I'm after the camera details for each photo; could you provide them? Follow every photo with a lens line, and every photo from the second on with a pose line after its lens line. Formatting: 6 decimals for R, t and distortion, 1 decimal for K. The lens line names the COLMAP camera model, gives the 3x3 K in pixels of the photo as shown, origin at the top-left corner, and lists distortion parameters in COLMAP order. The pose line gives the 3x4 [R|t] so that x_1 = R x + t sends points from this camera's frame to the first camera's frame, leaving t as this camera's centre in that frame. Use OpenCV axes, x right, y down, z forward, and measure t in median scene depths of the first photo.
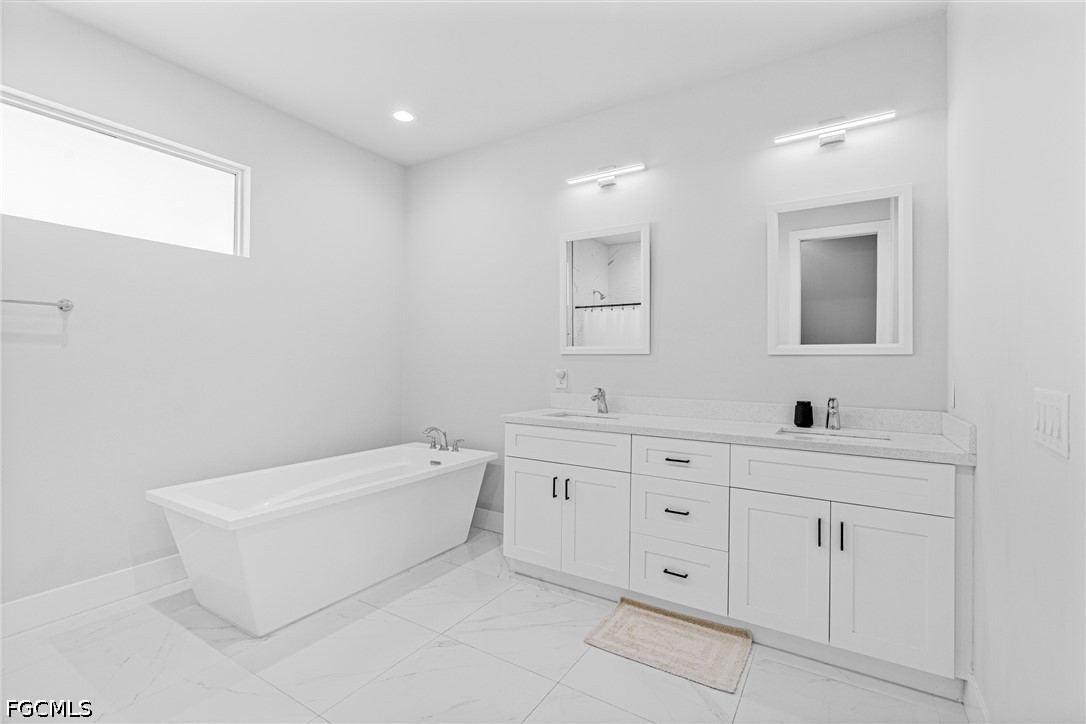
lens RADIAL K [[493.3, 0, 543.0], [0, 493.3, 360.5], [0, 0, 1]] dist [-0.013621, 0.007182]
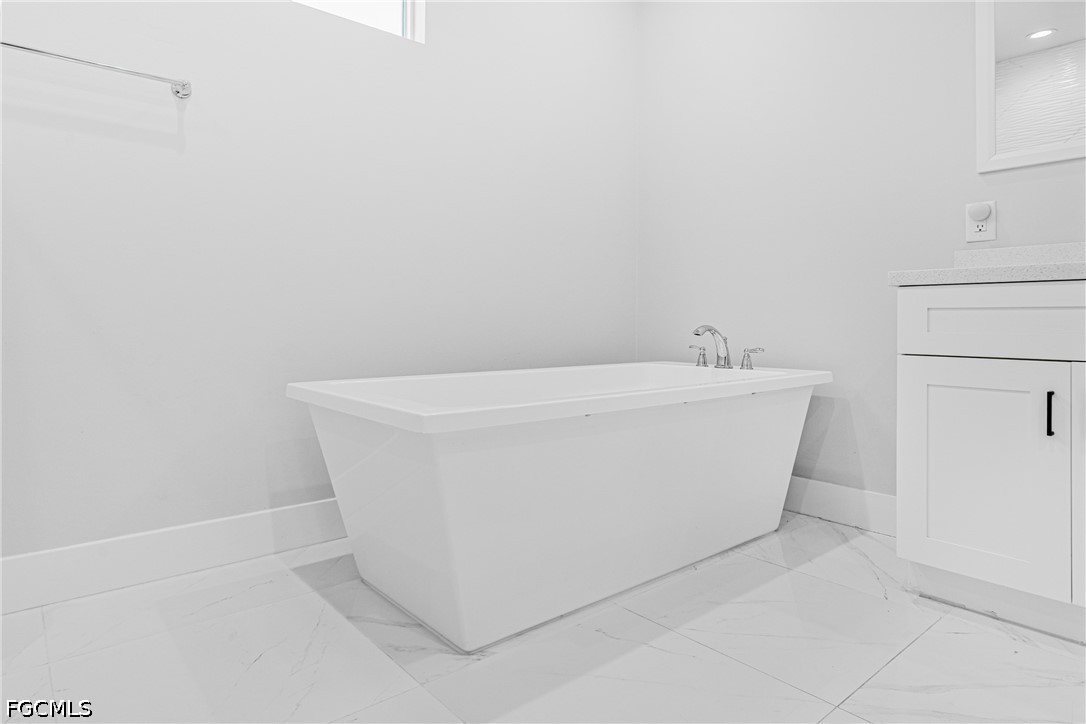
lens RADIAL K [[630.9, 0, 533.3], [0, 630.9, 327.0], [0, 0, 1]] dist [-0.003830, 0.002006]
pose [[0.951259, -0.004686, -0.308356, -0.263351], [0.005047, 0.999987, 0.000374, 0.188521], [0.308351, -0.001912, 0.951271, 0.332575]]
